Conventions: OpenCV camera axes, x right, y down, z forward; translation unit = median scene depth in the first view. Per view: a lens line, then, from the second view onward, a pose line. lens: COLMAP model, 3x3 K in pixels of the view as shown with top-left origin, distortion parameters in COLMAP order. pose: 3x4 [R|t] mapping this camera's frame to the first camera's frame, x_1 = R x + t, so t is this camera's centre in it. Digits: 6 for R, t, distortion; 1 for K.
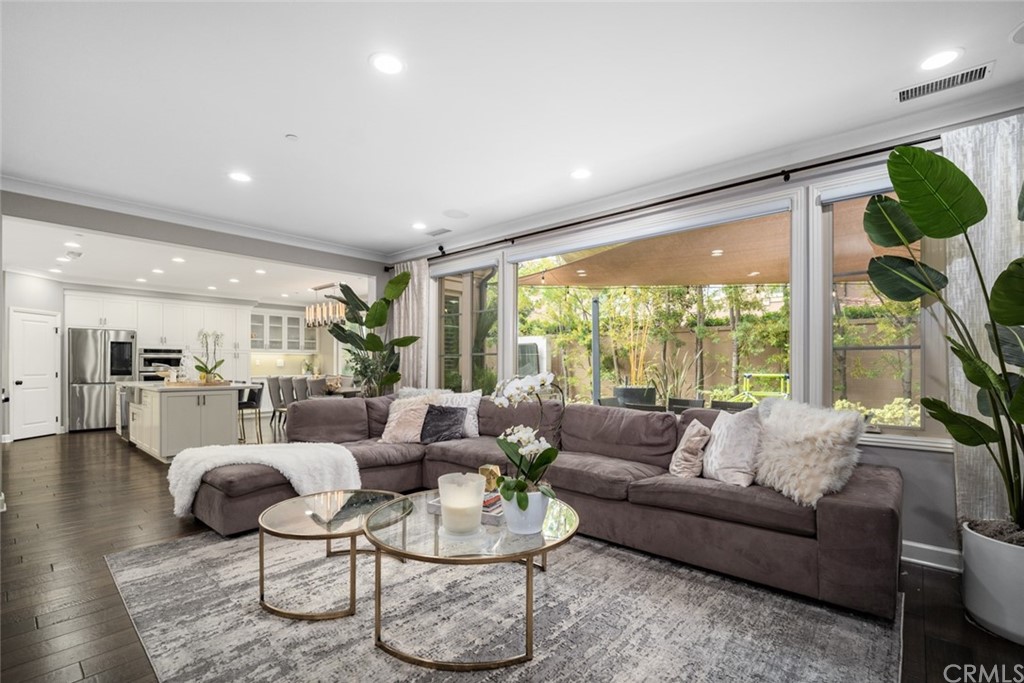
lens RADIAL K [[462.5, 0, 512.3], [0, 462.5, 364.0], [0, 0, 1]] dist [-0.001509, -0.000042]
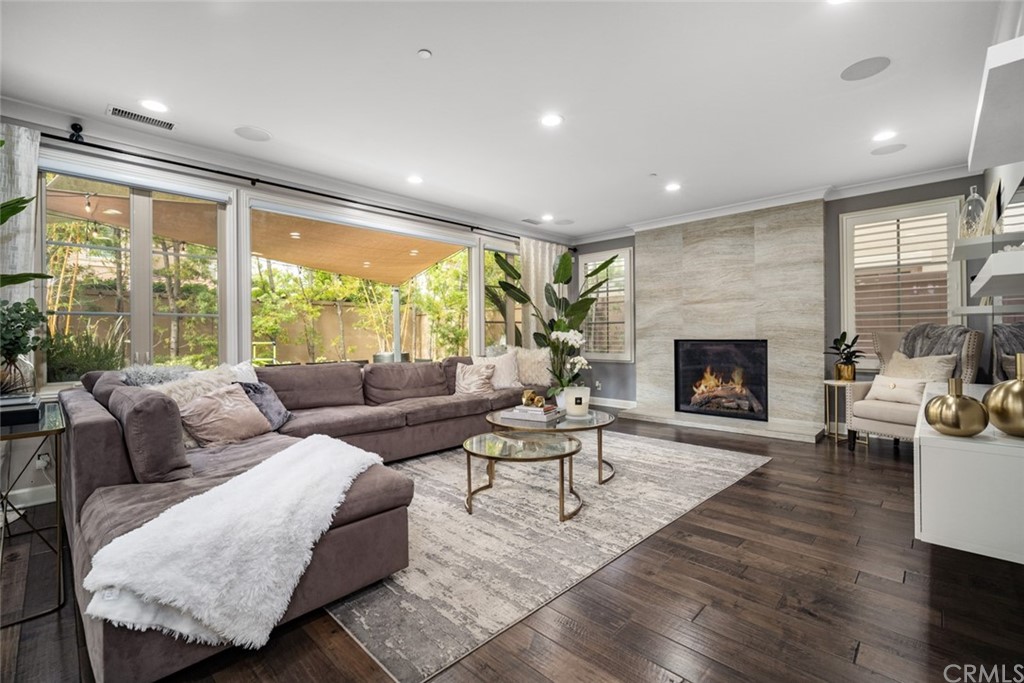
lens RADIAL K [[444.5, 0, 513.6], [0, 444.5, 336.7], [0, 0, 1]] dist [0.000004, 0.000143]
pose [[0.042054, -0.007700, 0.999086, -1.299689], [0.008242, 0.999939, 0.007359, 0.020605], [-0.999081, 0.007925, 0.042115, 0.819903]]
